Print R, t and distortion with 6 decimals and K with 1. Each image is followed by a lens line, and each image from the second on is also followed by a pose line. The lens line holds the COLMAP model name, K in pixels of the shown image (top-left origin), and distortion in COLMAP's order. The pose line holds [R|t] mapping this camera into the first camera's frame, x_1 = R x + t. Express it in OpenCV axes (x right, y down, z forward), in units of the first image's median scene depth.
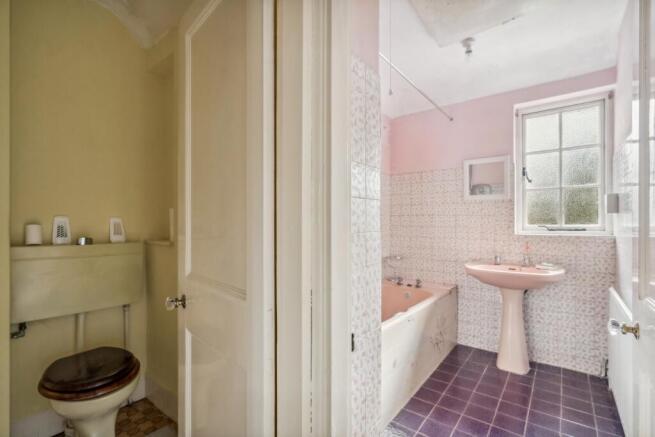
lens RADIAL K [[298.2, 0, 324.2], [0, 298.2, 220.8], [0, 0, 1]] dist [-0.003247, -0.002044]
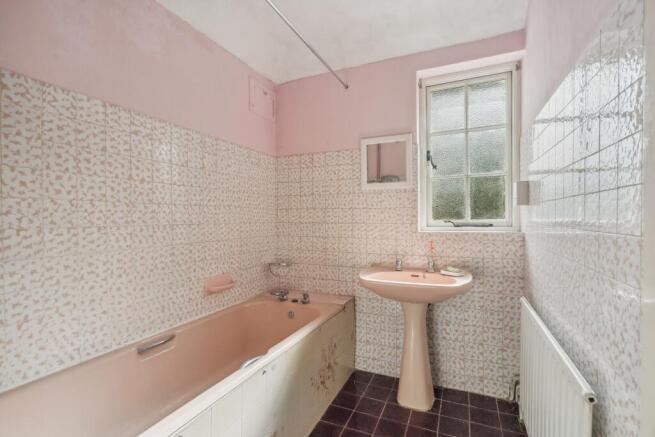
lens RADIAL K [[298.2, 0, 326.8], [0, 298.2, 219.1], [0, 0, 1]] dist [-0.003247, -0.002044]
pose [[0.970459, -0.006869, 0.241169, 0.208043], [0.005433, 0.999963, 0.006619, 0.004012], [-0.241206, -0.005113, 0.970461, 0.277679]]
